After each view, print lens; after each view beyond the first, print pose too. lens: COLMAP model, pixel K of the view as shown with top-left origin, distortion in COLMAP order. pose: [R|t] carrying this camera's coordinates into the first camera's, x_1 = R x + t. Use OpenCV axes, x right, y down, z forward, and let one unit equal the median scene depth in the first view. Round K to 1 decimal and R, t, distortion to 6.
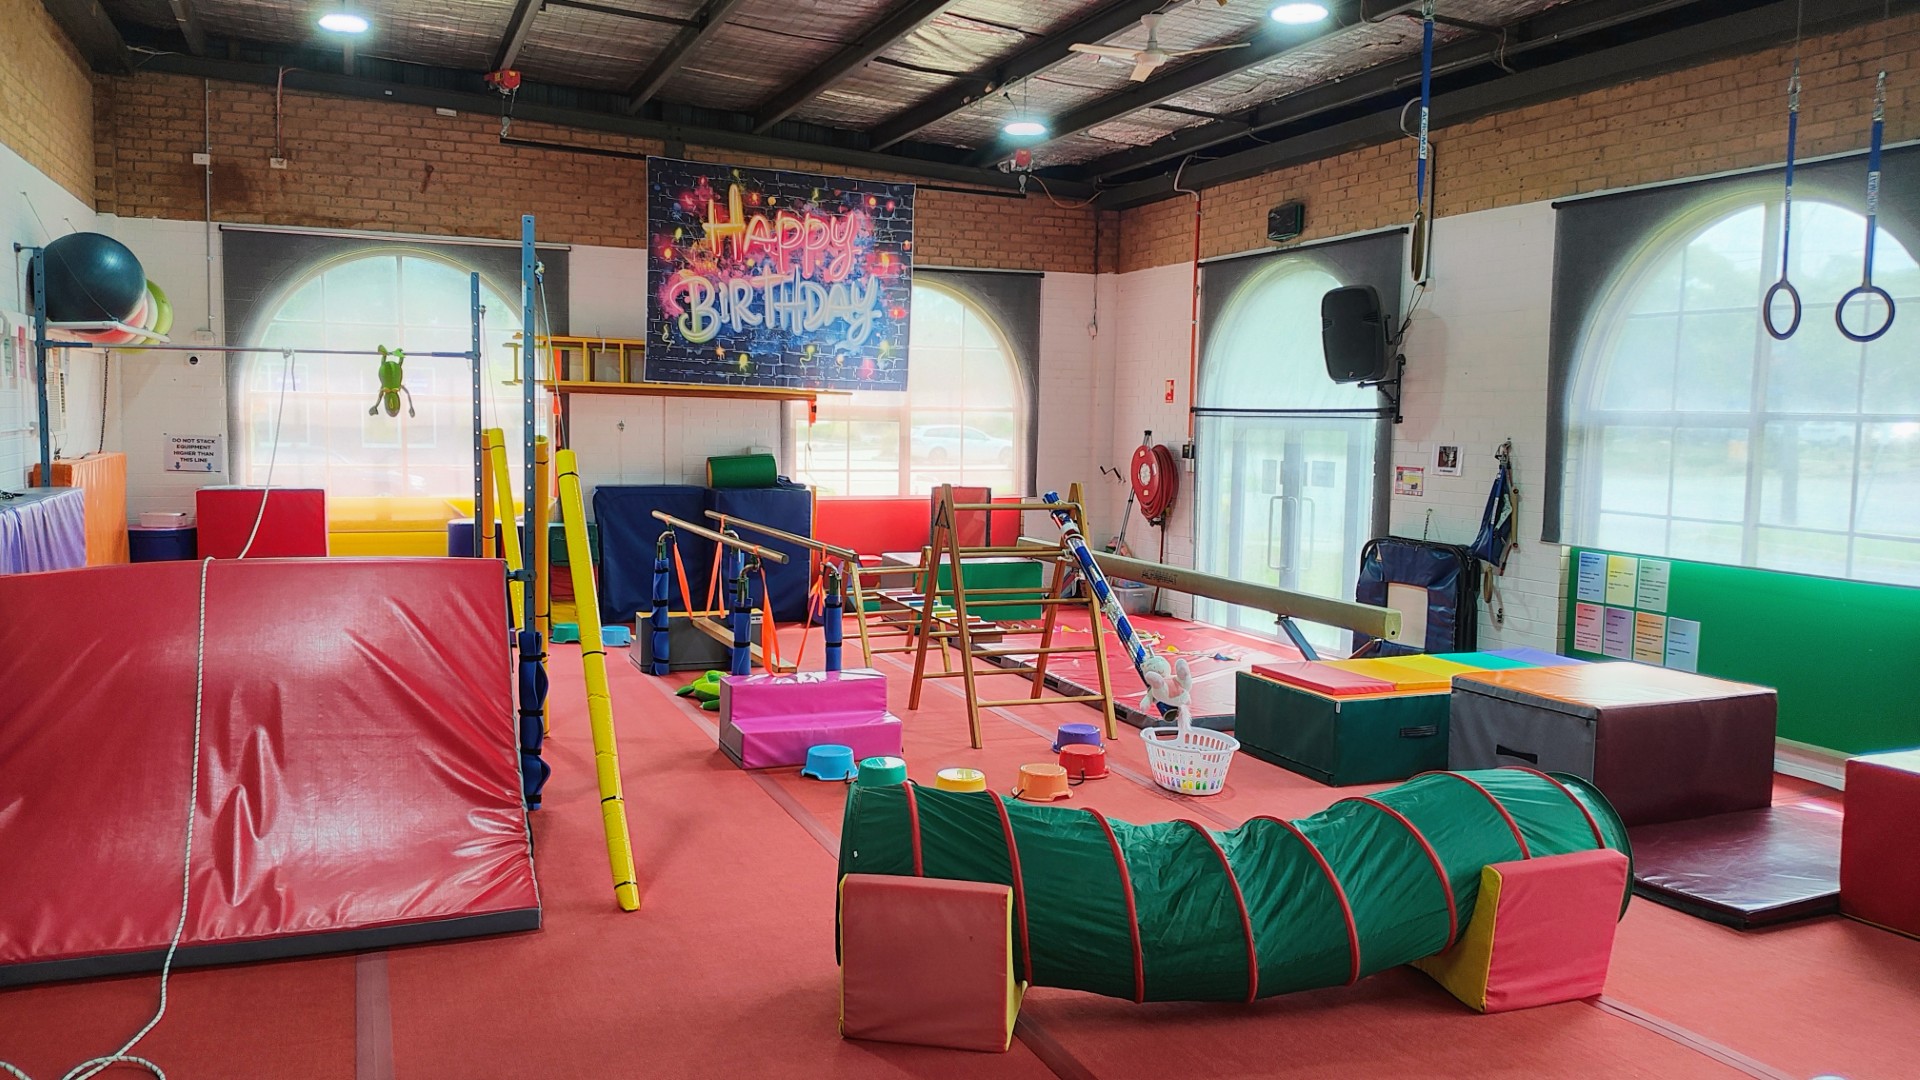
lens RADIAL K [[1430.2, 0, 942.3], [0, 1430.2, 533.4], [0, 0, 1]] dist [0.023494, -0.058109]
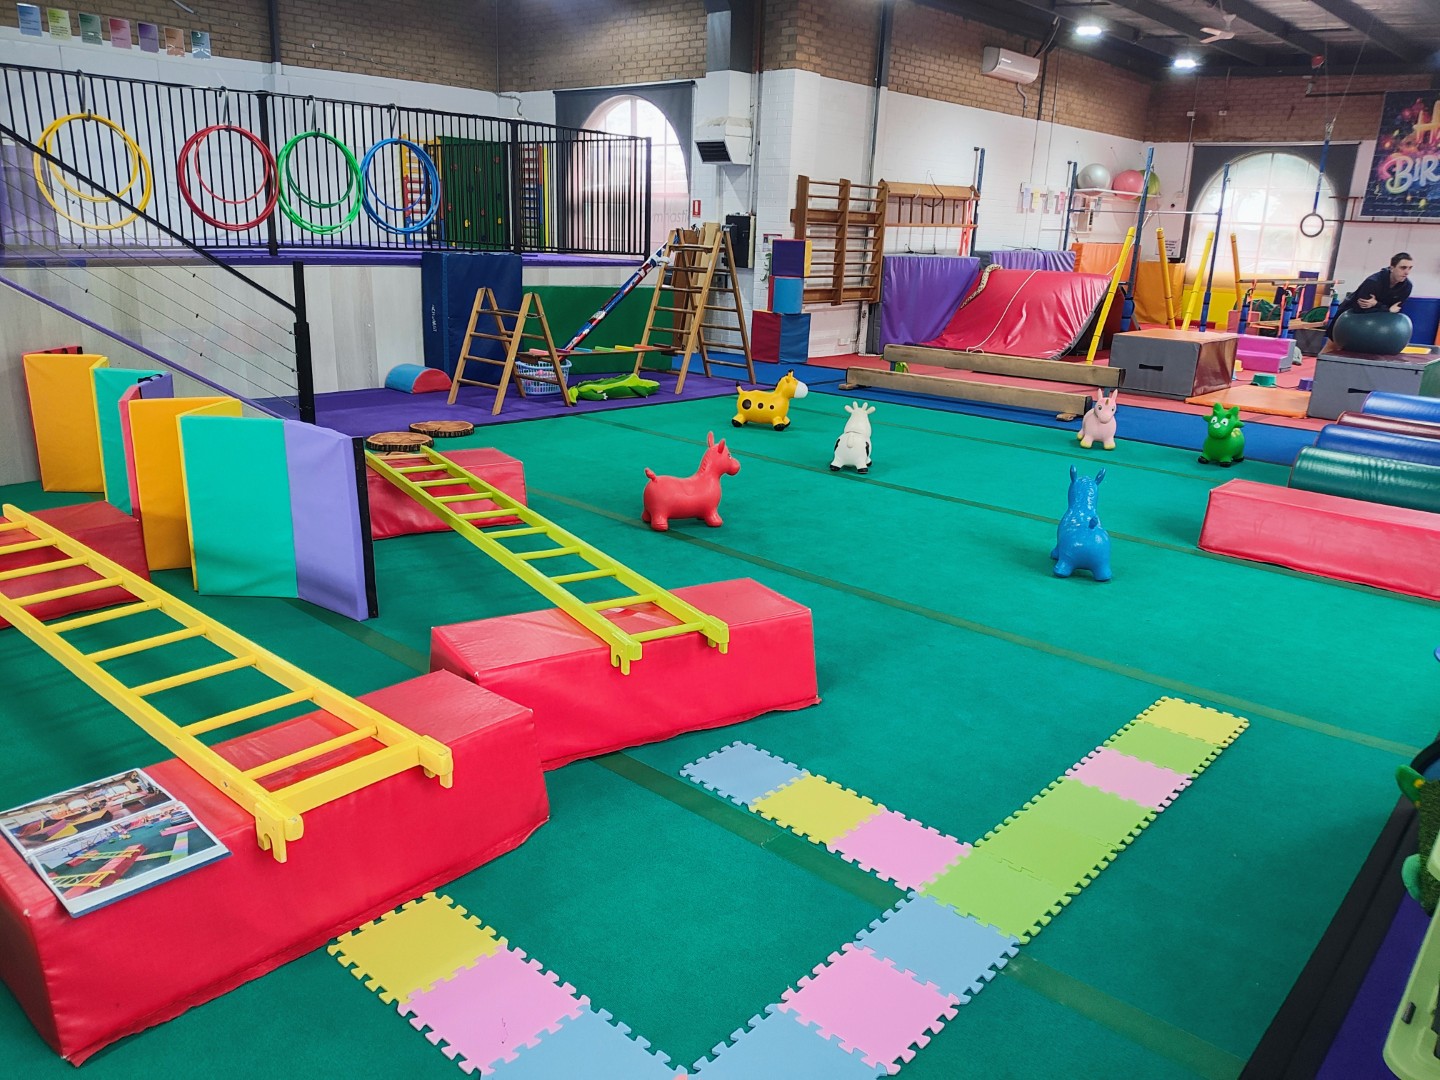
lens RADIAL K [[1049.7, 0, 718.1], [0, 1049.7, 526.1], [0, 0, 1]] dist [0.002850, -0.030518]
pose [[0.433223, 0.235585, -0.869953, 0.699621], [-0.094911, 0.971792, 0.215899, 0.073123], [0.896275, -0.010965, 0.443362, -0.363690]]
